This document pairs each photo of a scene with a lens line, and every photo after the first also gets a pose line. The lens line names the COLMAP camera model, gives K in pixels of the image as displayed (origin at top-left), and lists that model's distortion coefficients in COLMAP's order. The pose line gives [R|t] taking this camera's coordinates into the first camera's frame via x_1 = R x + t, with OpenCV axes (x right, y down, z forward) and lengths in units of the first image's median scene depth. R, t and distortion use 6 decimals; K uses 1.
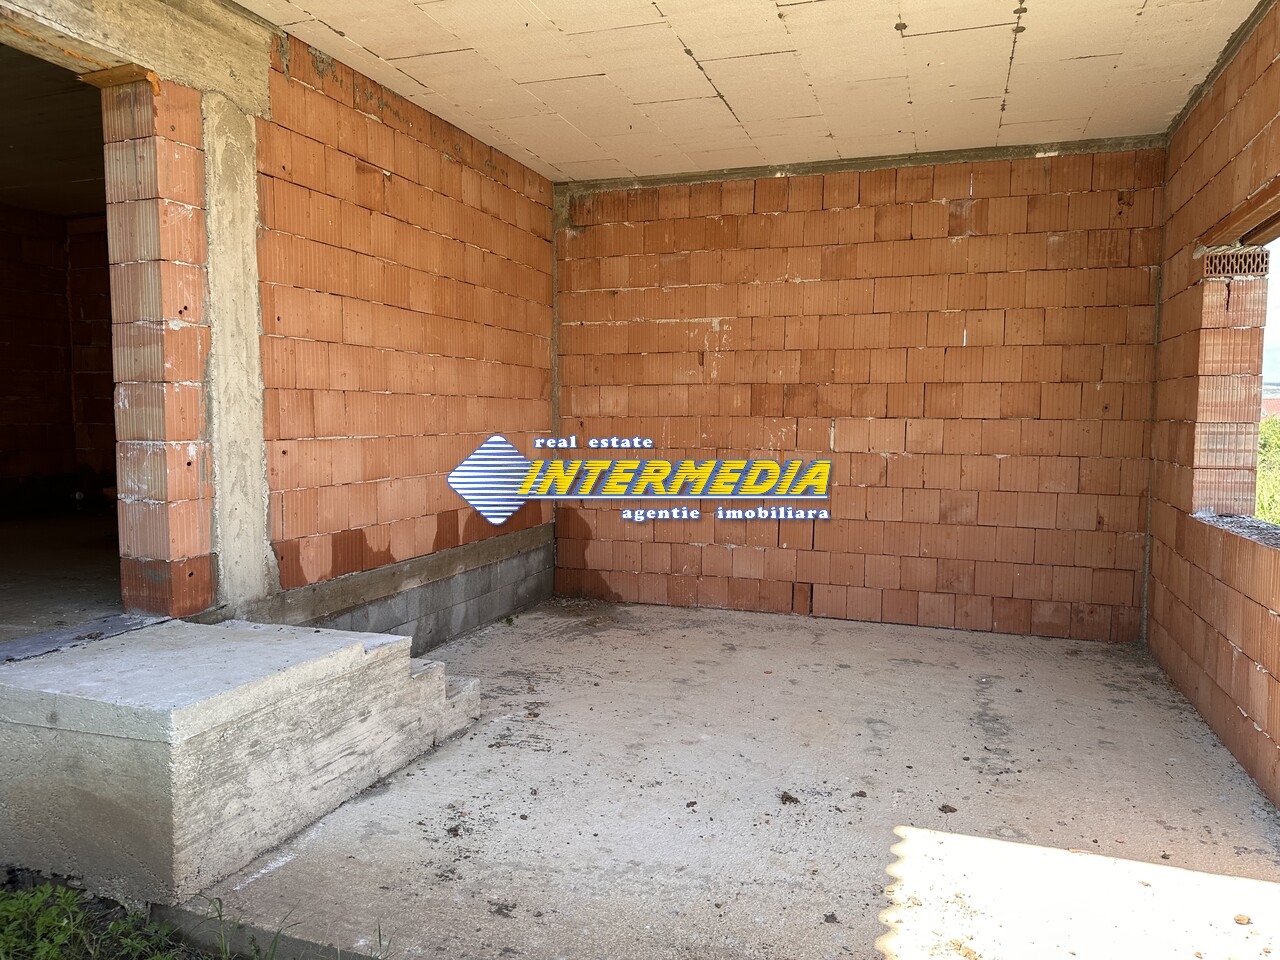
lens RADIAL K [[902.1, 0, 641.8], [0, 902.1, 482.8], [0, 0, 1]] dist [0.075367, 0.000580]
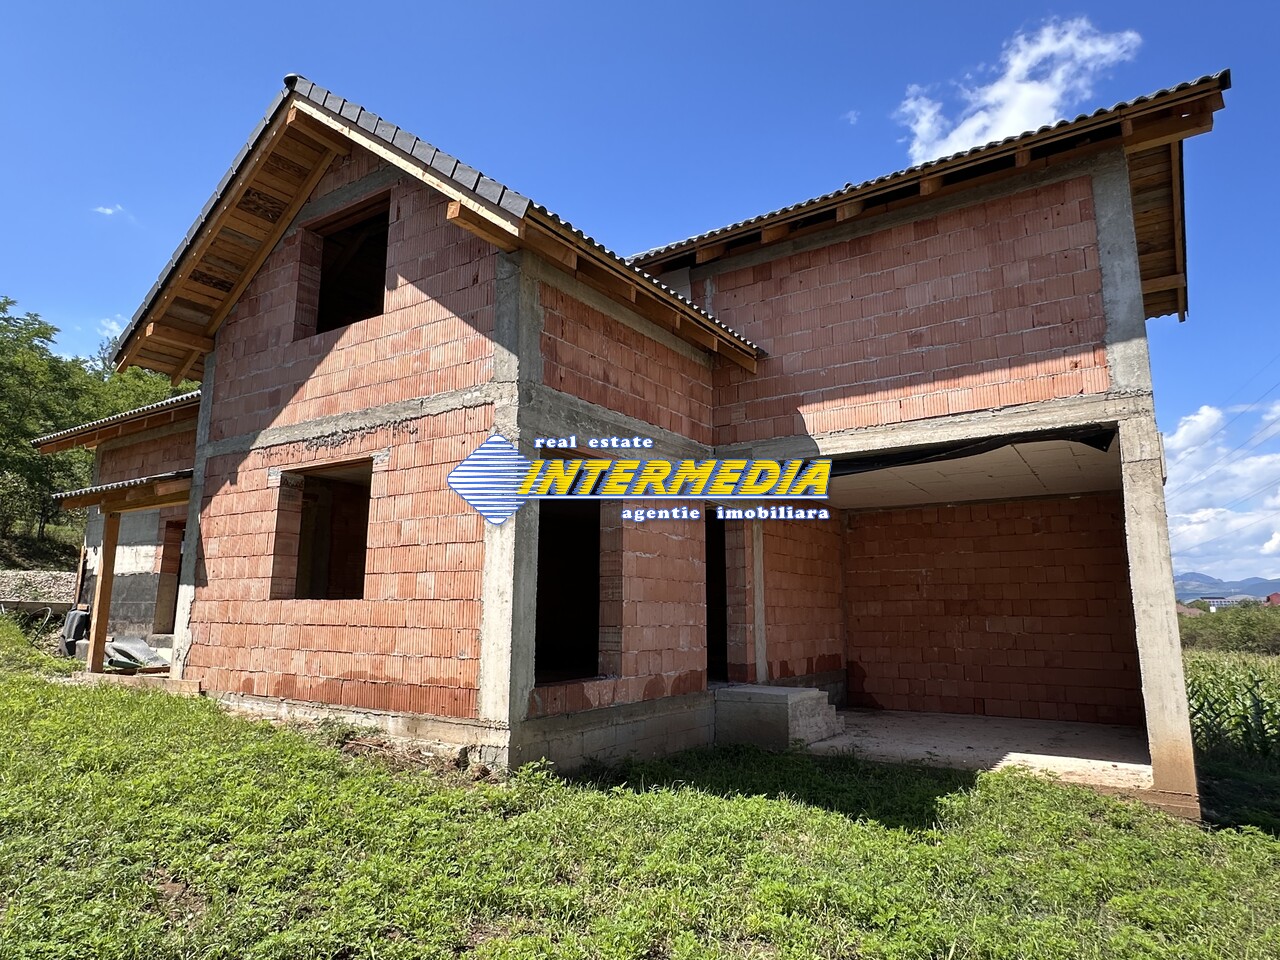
lens RADIAL K [[758.0, 0, 641.0], [0, 758.0, 483.7], [0, 0, 1]] dist [-0.001868, -0.000203]
pose [[0.967860, -0.048129, -0.246842, -0.117995], [-0.014311, 0.969387, -0.245122, 0.074024], [0.251083, 0.240776, 0.937542, -0.937749]]
